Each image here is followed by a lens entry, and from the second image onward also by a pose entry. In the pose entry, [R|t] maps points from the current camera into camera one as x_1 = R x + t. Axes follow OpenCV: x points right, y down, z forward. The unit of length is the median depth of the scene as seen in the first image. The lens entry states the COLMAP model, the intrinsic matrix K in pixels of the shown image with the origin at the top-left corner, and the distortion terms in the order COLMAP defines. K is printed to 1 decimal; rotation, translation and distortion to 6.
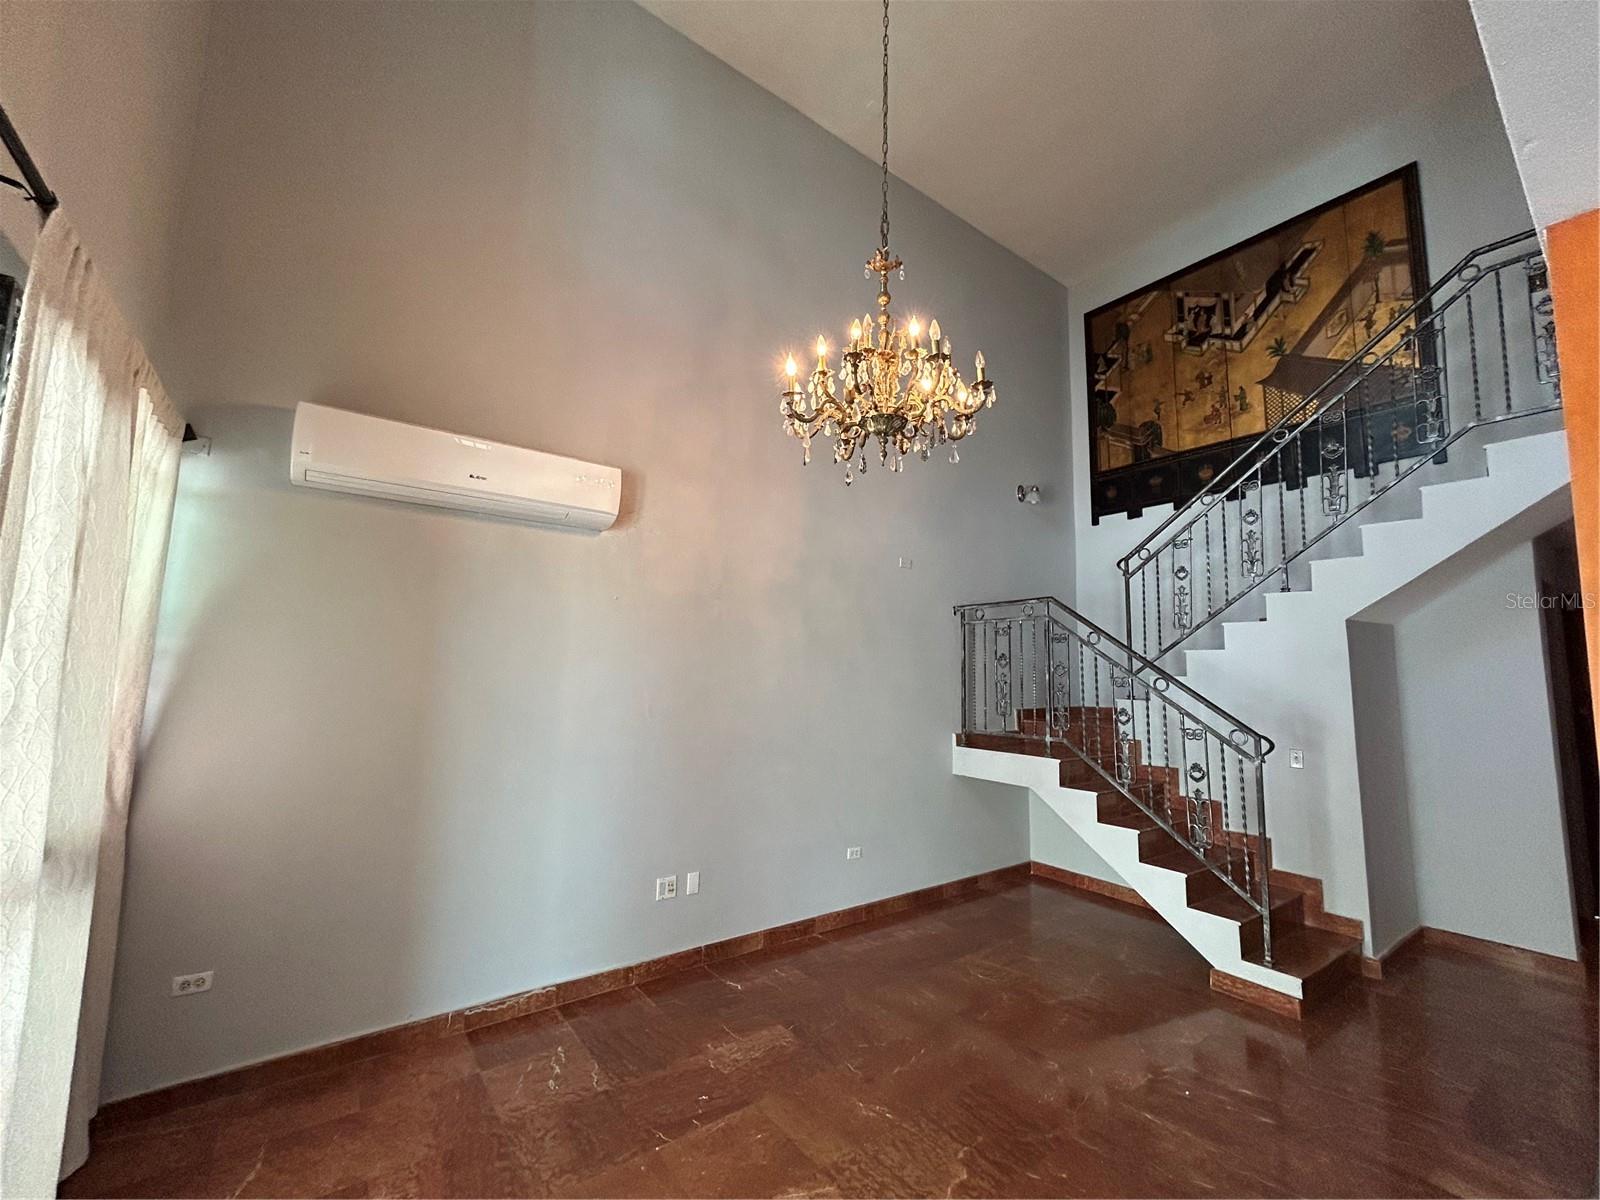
lens RADIAL K [[655.3, 0, 800.3], [0, 655.3, 606.7], [0, 0, 1]] dist [-0.001292, -0.000348]
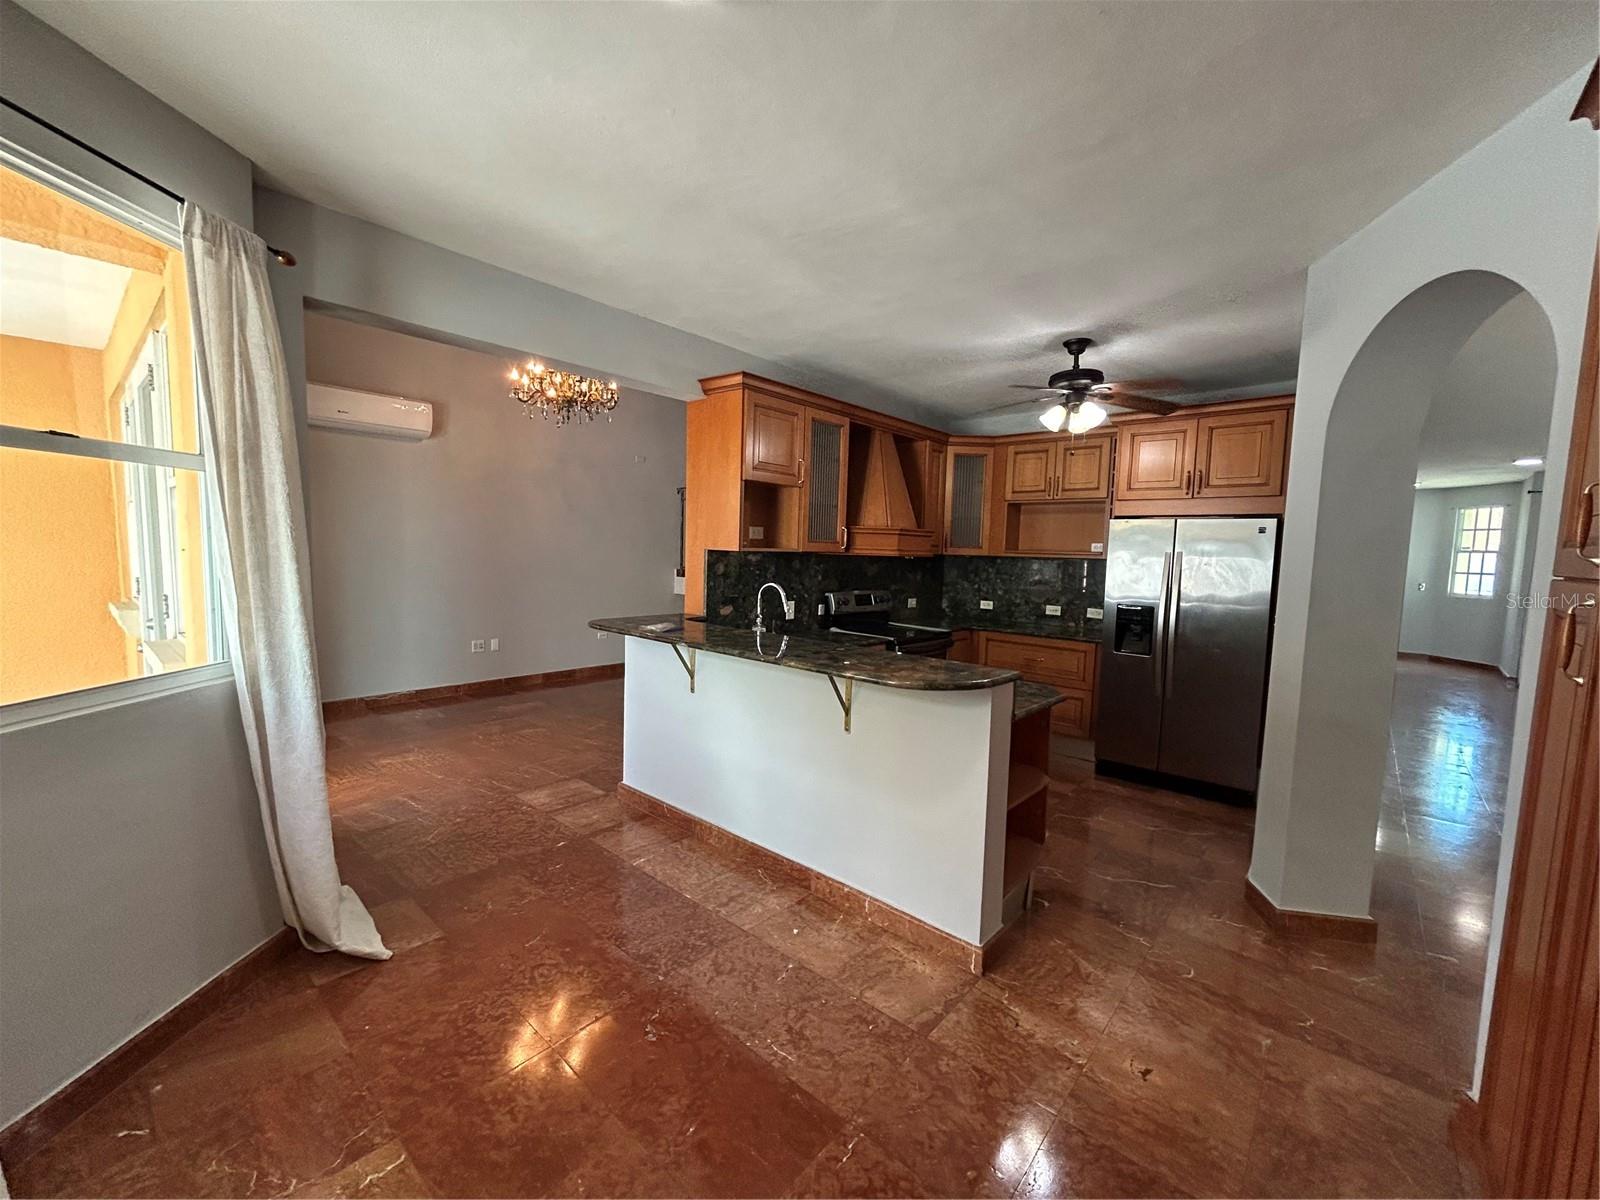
lens RADIAL K [[655.3, 0, 800.3], [0, 655.3, 606.7], [0, 0, 1]] dist [-0.001292, -0.000348]
pose [[0.976917, -0.012879, 0.213233, 0.299645], [-0.028300, 0.981580, 0.188944, -0.040005], [-0.211738, -0.190617, 0.958557, -0.960793]]
